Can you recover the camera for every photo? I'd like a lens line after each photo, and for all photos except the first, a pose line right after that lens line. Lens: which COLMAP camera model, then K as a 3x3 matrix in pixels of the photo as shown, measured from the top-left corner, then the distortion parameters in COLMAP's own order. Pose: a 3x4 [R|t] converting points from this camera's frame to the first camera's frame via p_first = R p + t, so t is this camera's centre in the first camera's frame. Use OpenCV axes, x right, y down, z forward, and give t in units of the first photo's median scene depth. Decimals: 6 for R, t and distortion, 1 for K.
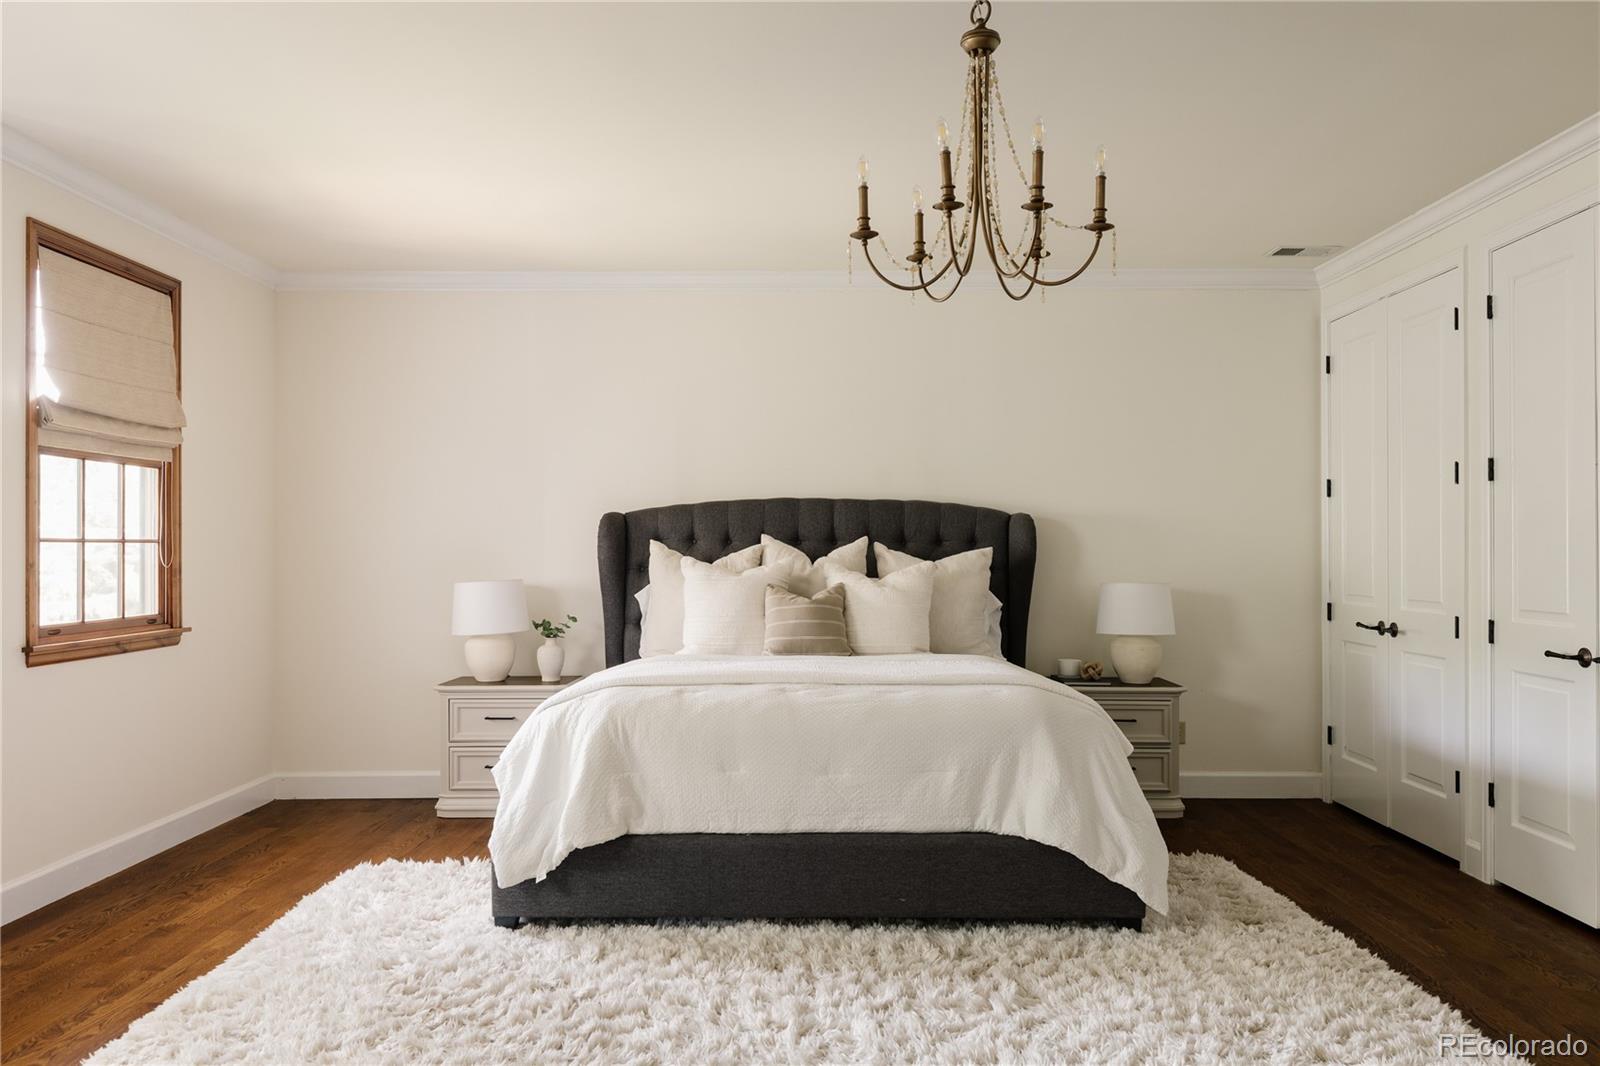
lens RADIAL K [[1192.2, 0, 800.0], [0, 1192.2, 540.3], [0, 0, 1]] dist [-0.000707, -0.004569]
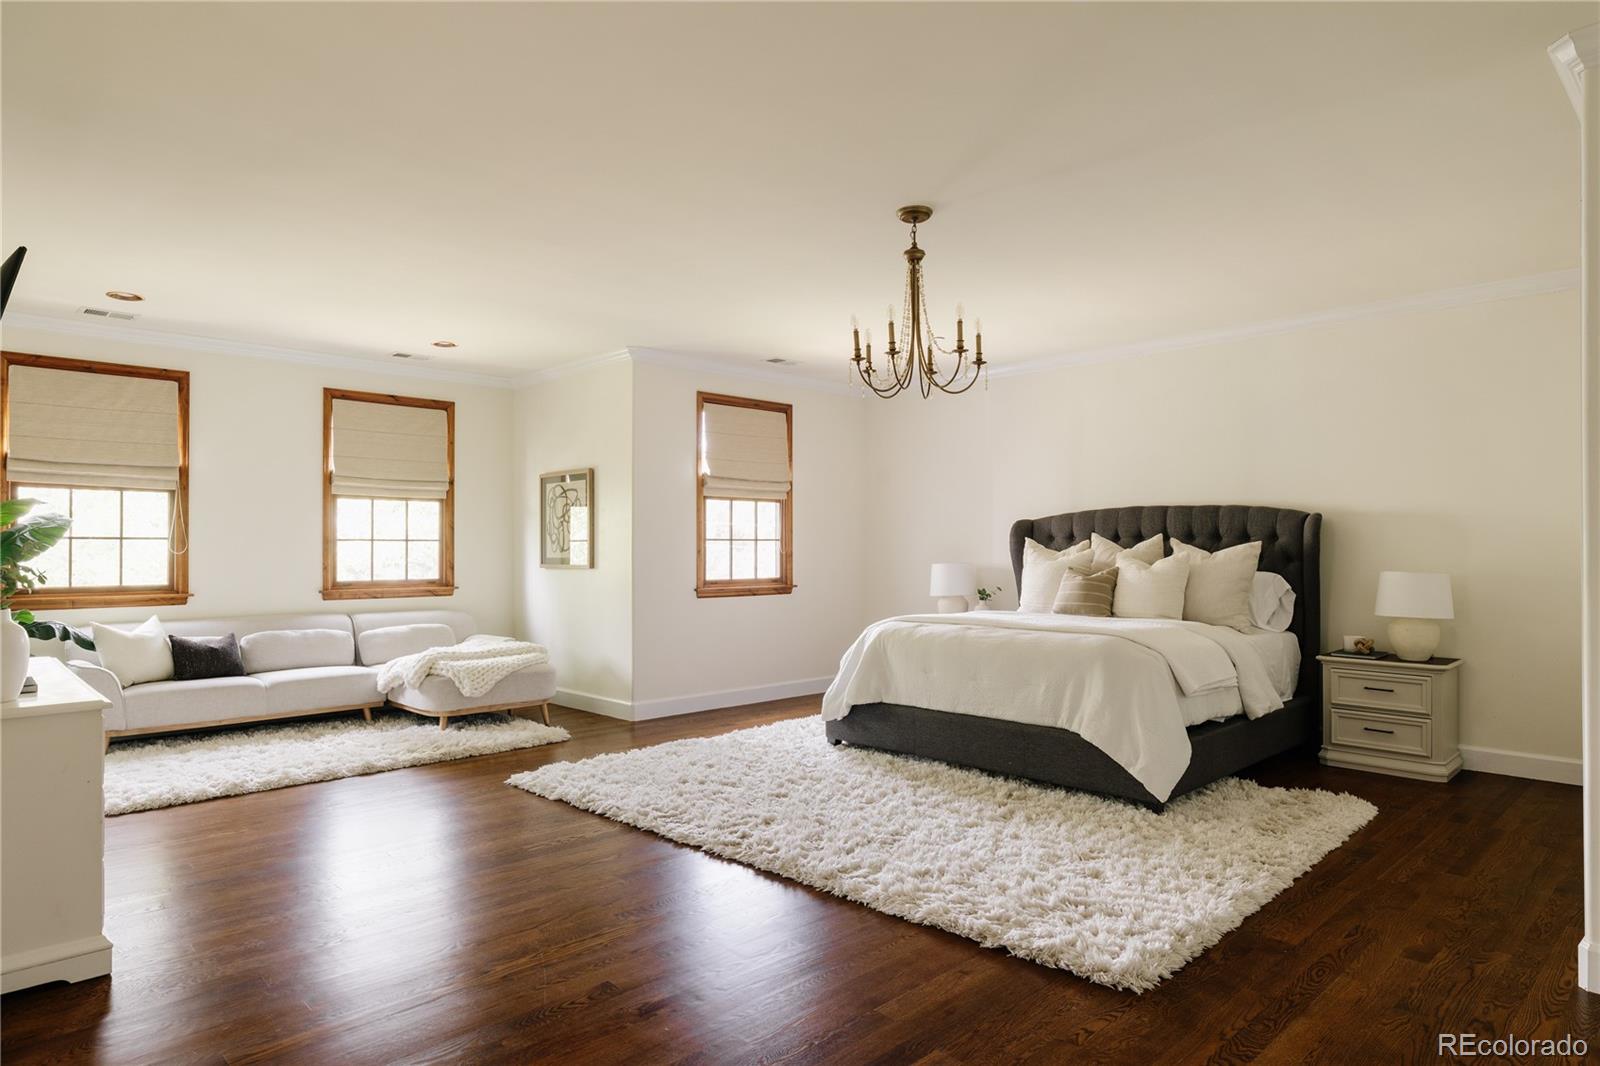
lens RADIAL K [[959.2, 0, 800.1], [0, 959.2, 533.7], [0, 0, 1]] dist [-0.008132, 0.000304]
pose [[0.695955, -0.010109, -0.718015, 0.642501], [0.005472, 0.999947, -0.008774, 0.004682], [0.718065, 0.002178, 0.695973, -0.070379]]
